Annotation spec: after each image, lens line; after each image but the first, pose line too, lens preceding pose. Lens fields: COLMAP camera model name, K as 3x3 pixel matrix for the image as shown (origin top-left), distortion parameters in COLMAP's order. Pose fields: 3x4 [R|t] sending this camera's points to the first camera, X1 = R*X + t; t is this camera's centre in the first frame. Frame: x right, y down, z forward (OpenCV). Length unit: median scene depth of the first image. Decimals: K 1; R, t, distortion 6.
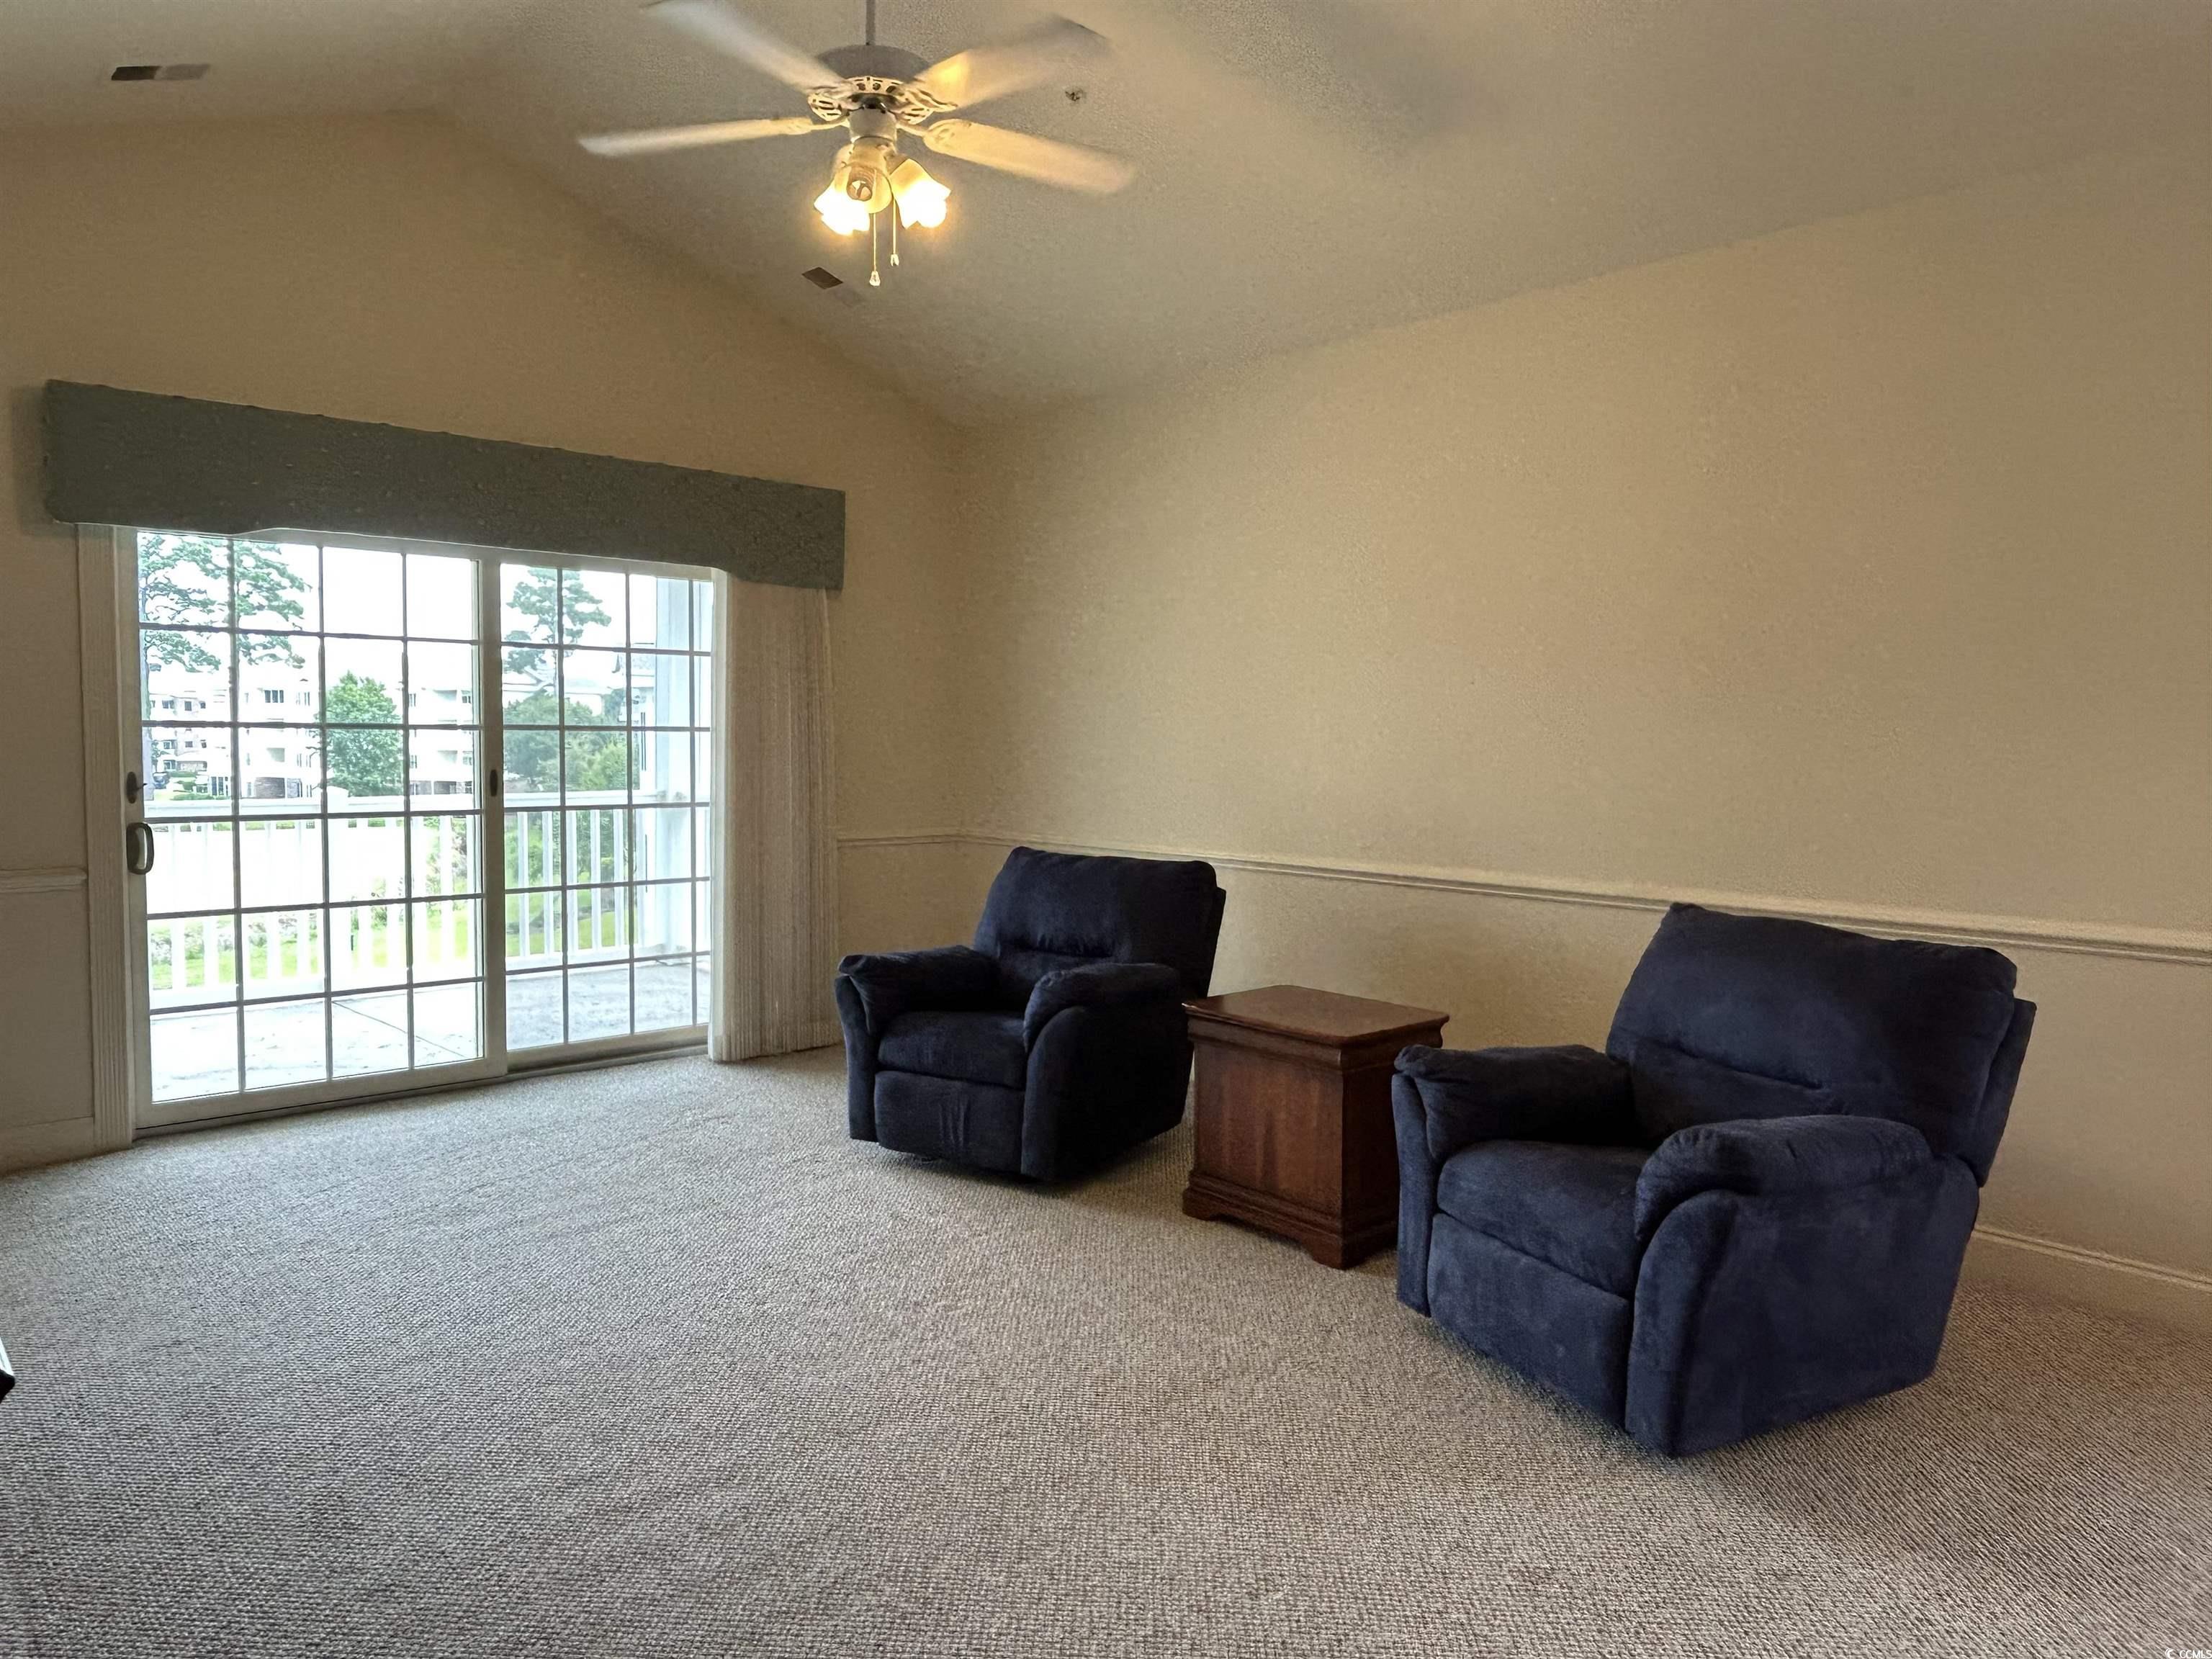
lens RADIAL K [[1467.8, 0, 1098.2], [0, 1467.8, 827.7], [0, 0, 1]] dist [0.000862, -0.006351]
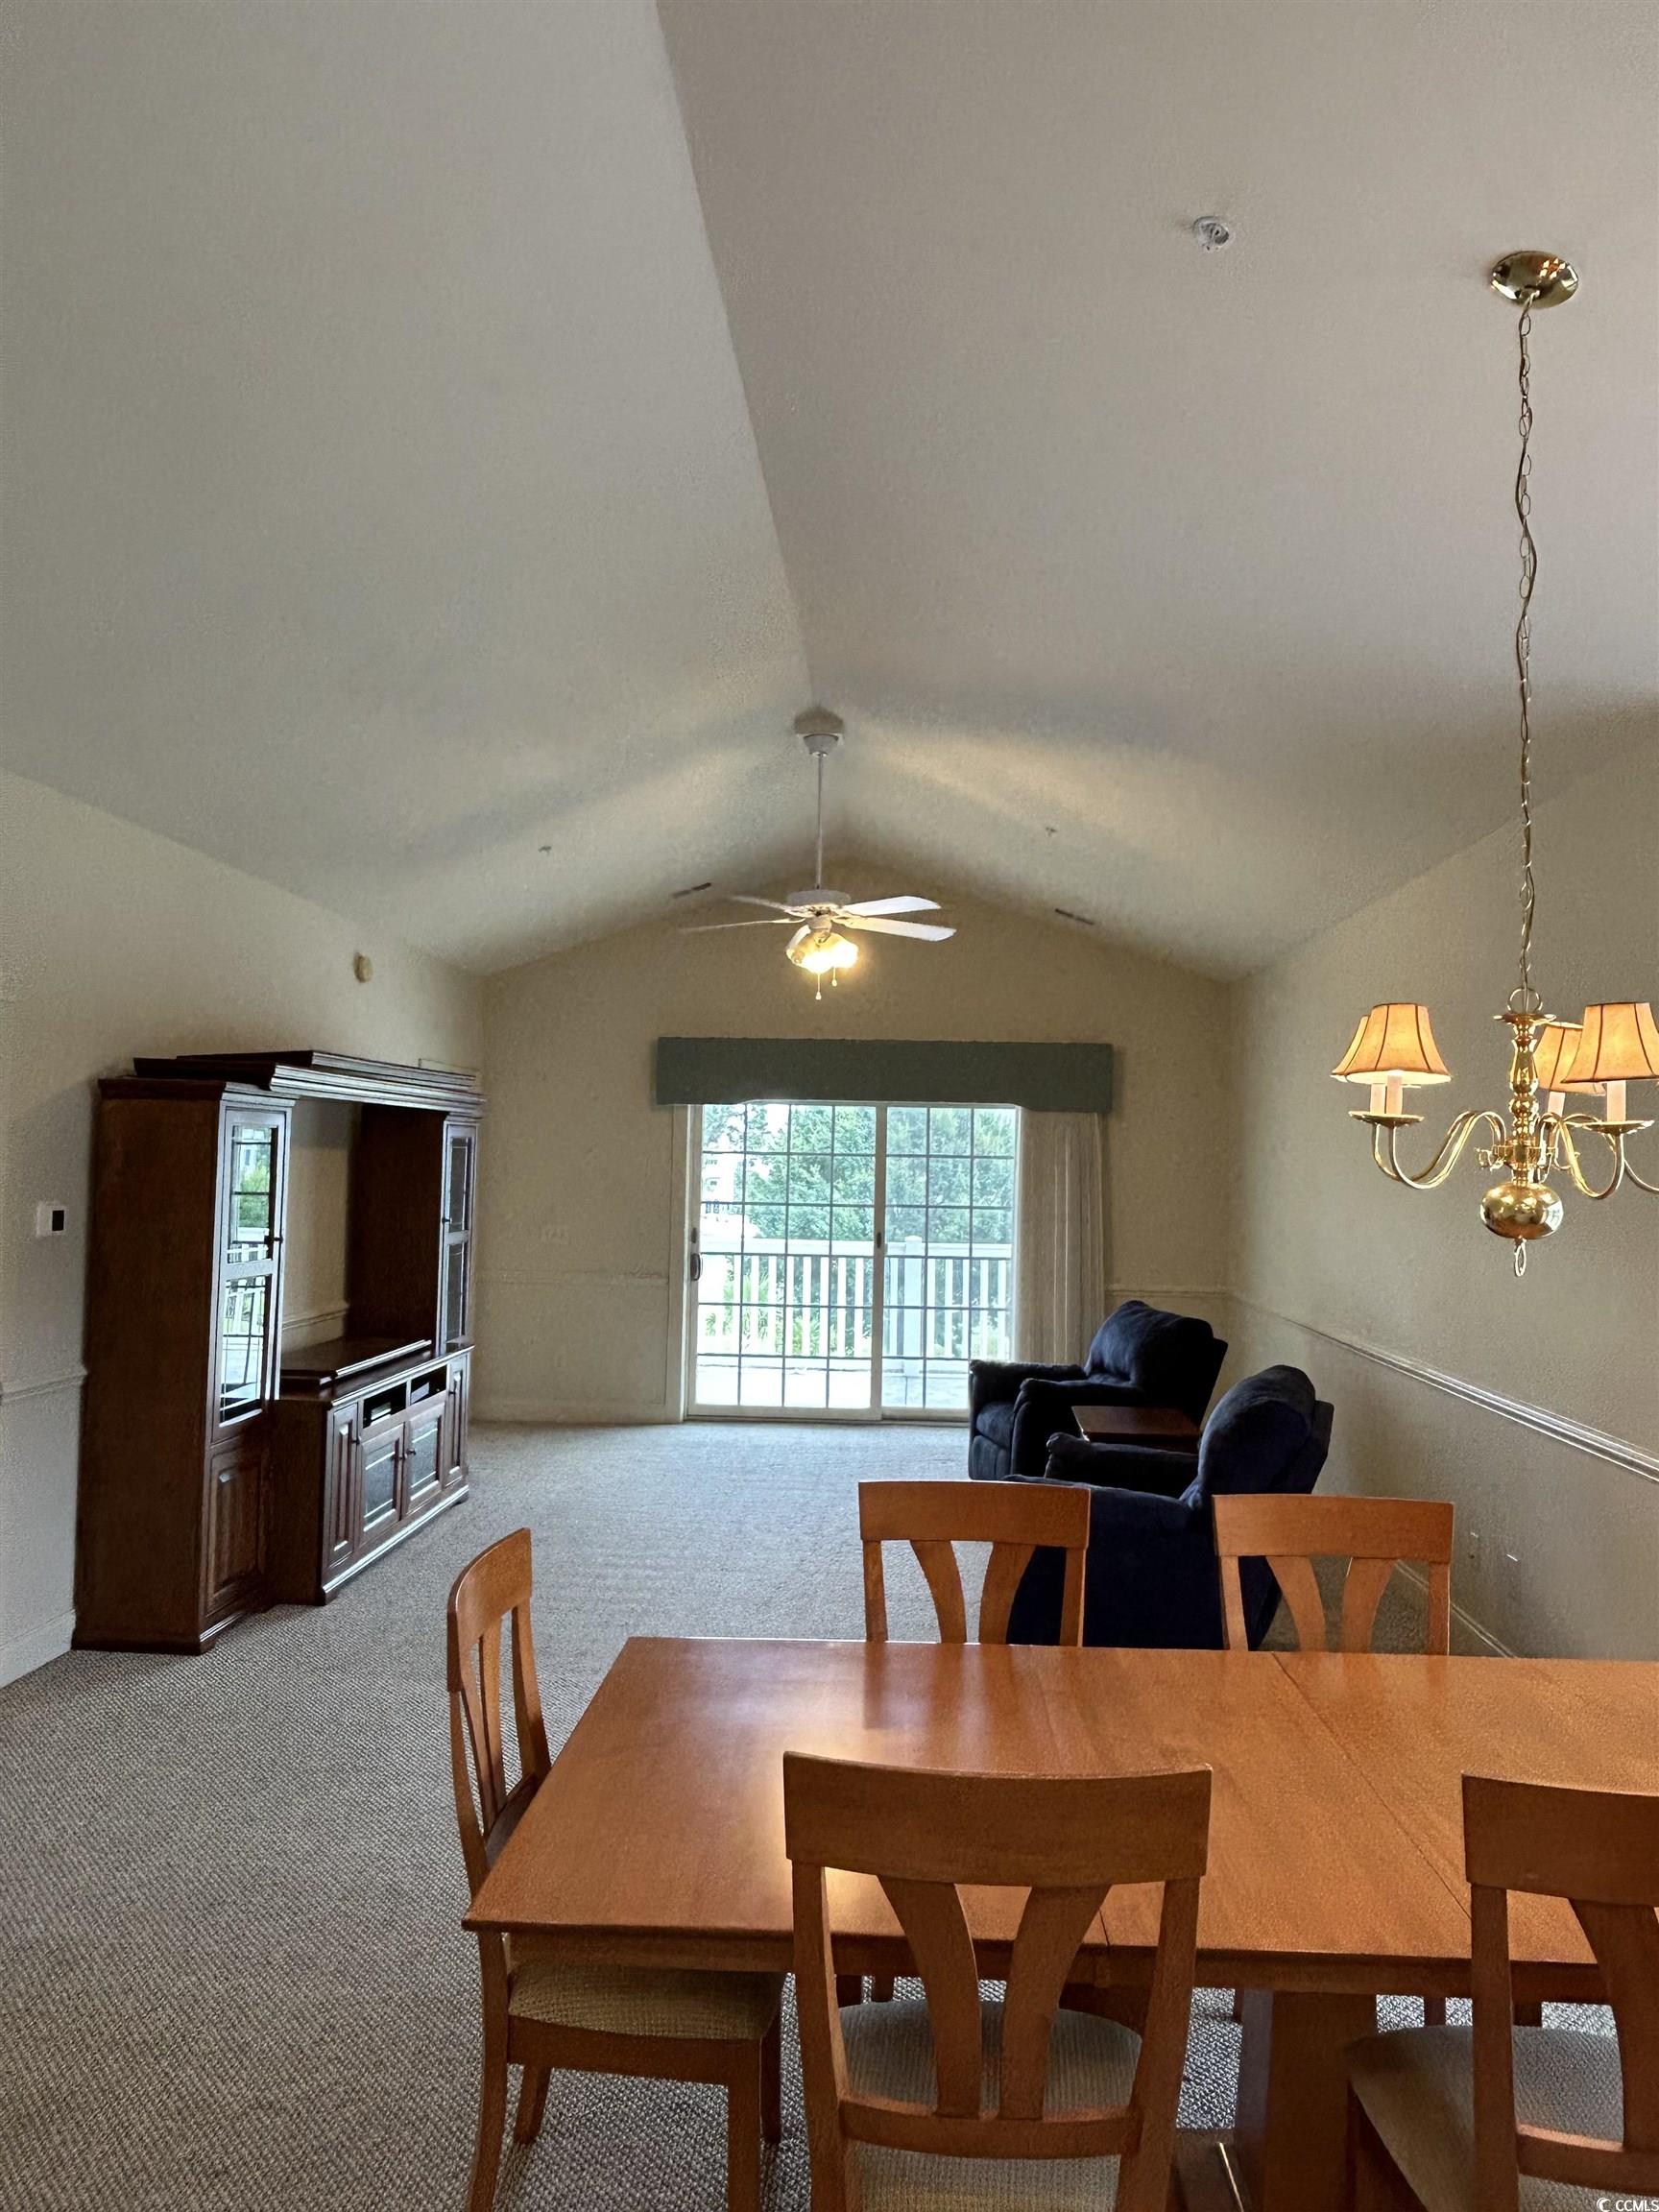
lens RADIAL K [[1453.7, 0, 833.2], [0, 1453.7, 1095.5], [0, 0, 1]] dist [0.004587, -0.006023]
pose [[0.707096, -0.029084, -0.706519, 0.822367], [-0.057095, 0.993543, -0.098041, -0.032737], [0.704809, 0.109663, 0.700870, -0.230800]]
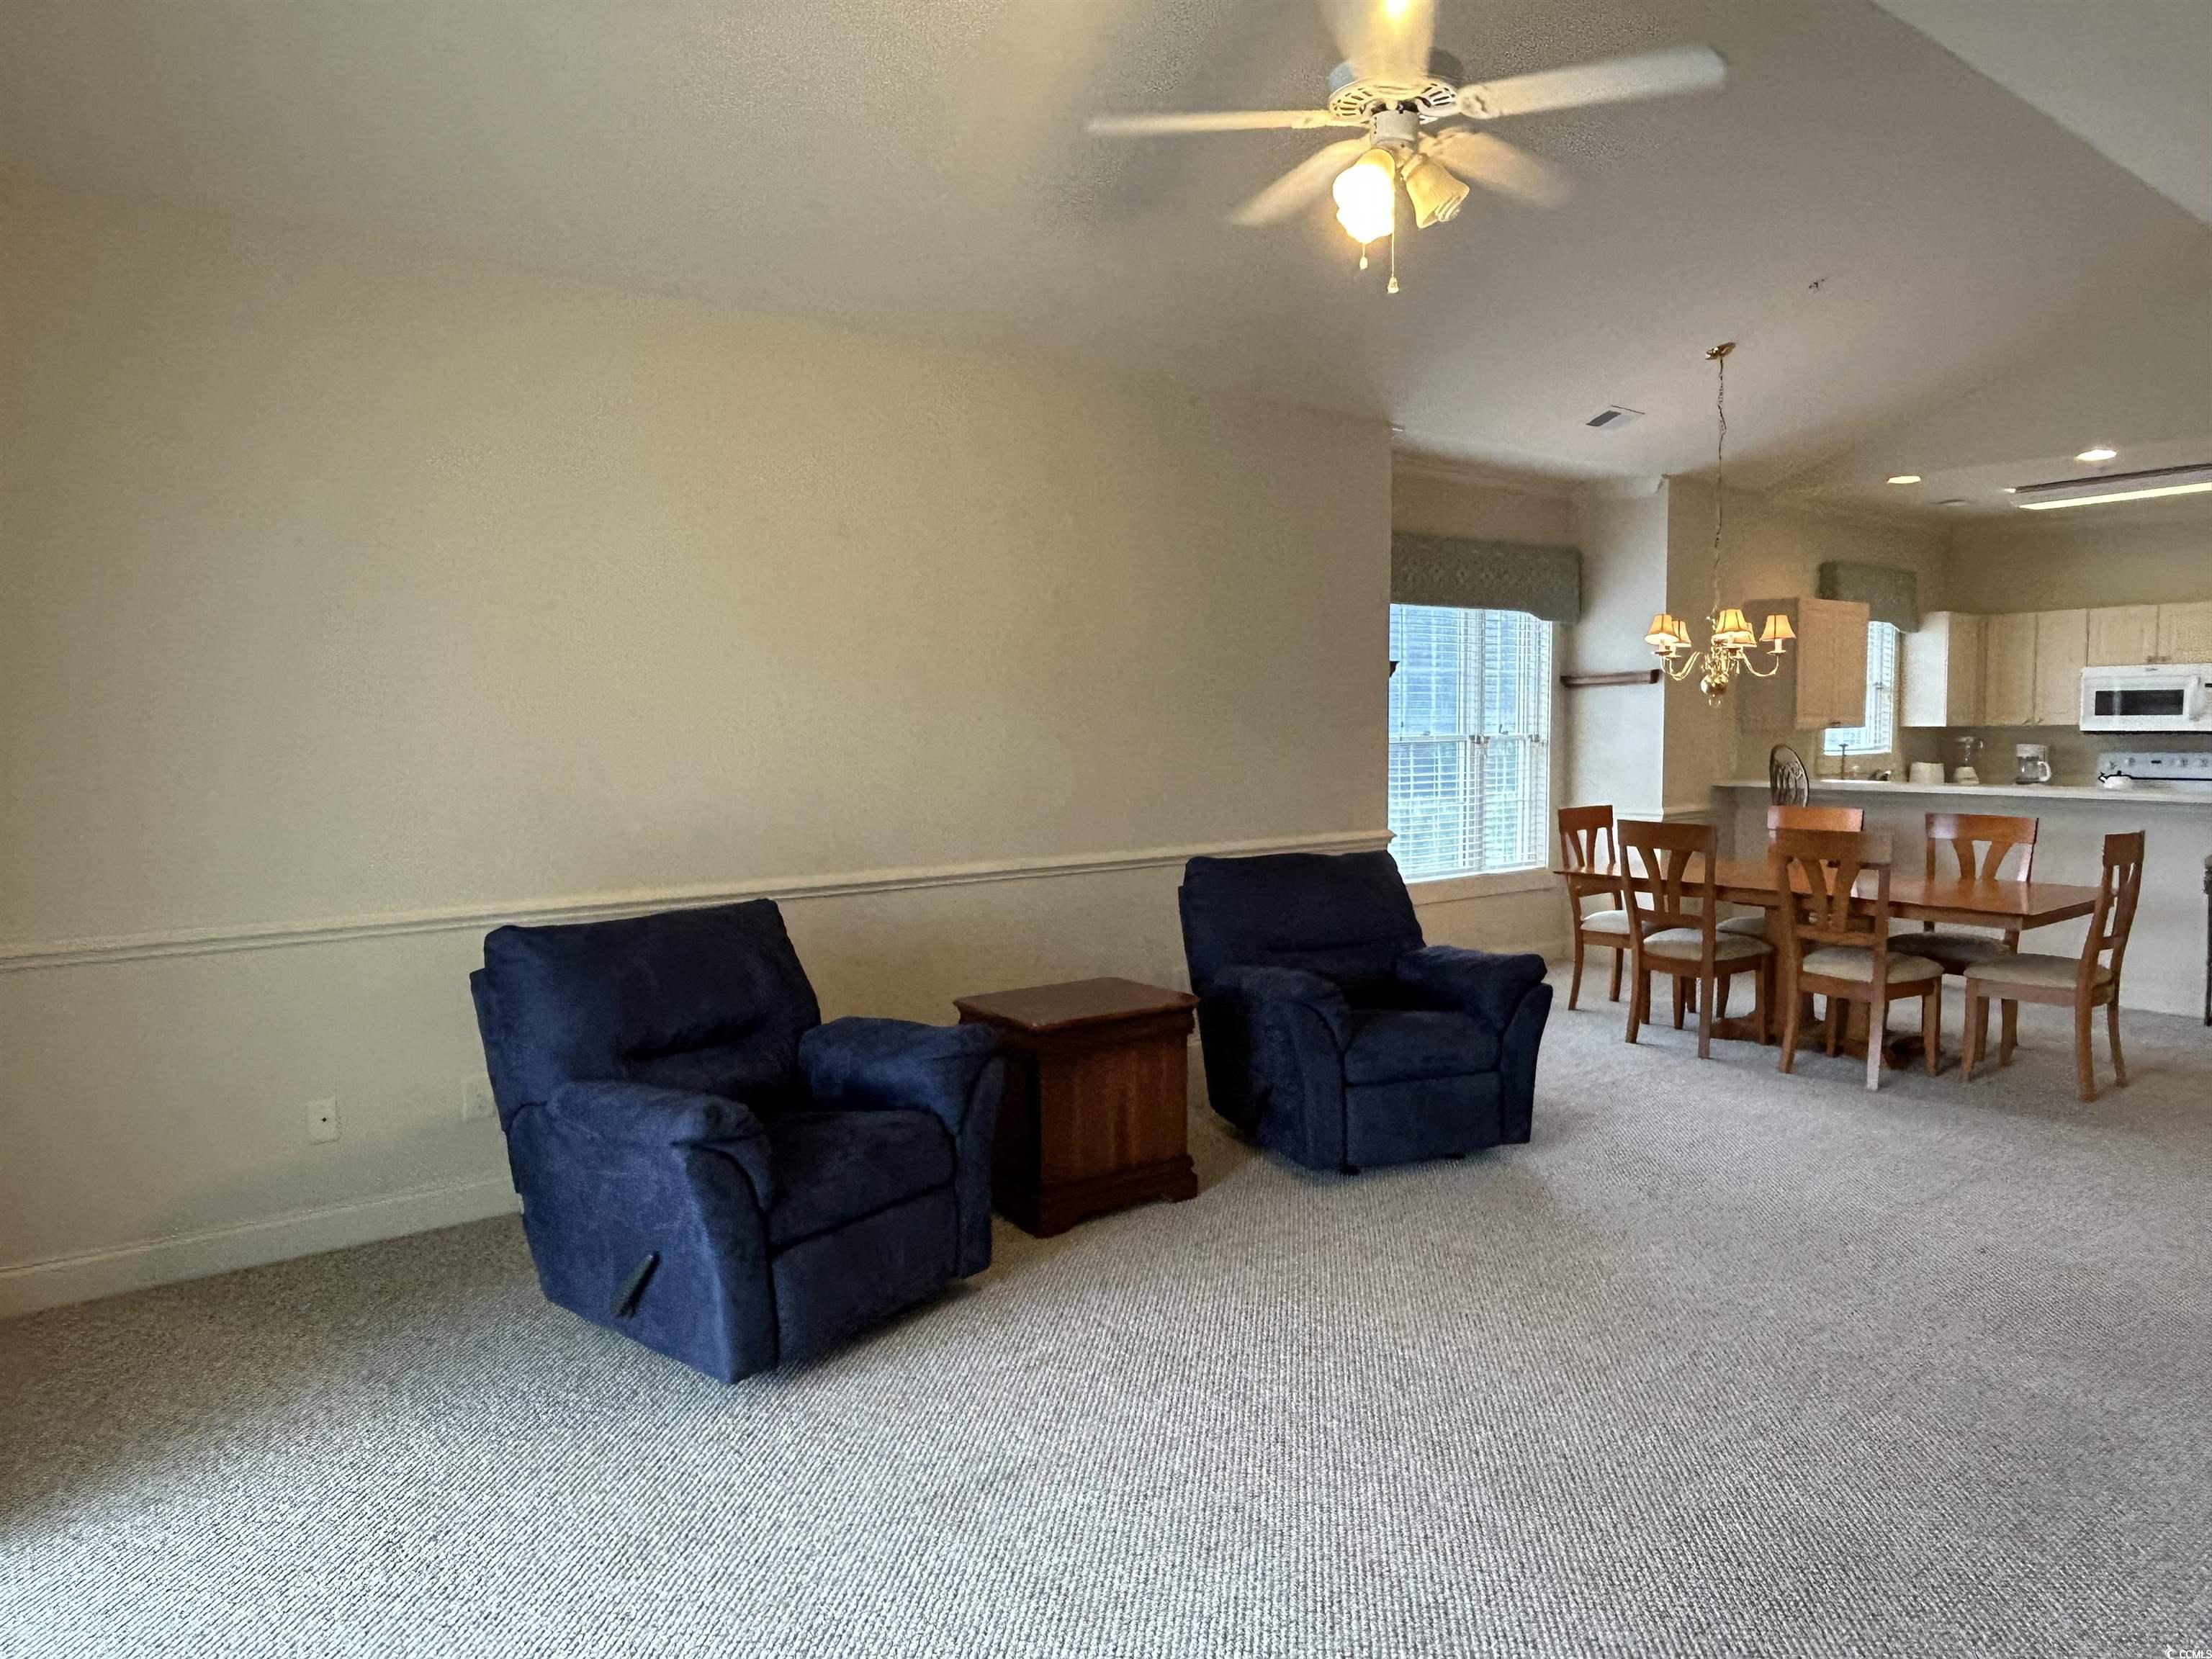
lens RADIAL K [[1460.1, 0, 1106.0], [0, 1460.1, 829.5], [0, 0, 1]] dist [-0.000567, -0.002352]
pose [[0.055681, -0.081089, 0.995150, -0.744425], [0.072629, 0.994385, 0.076963, -0.066623], [-0.995804, 0.067991, 0.061258, 0.743674]]
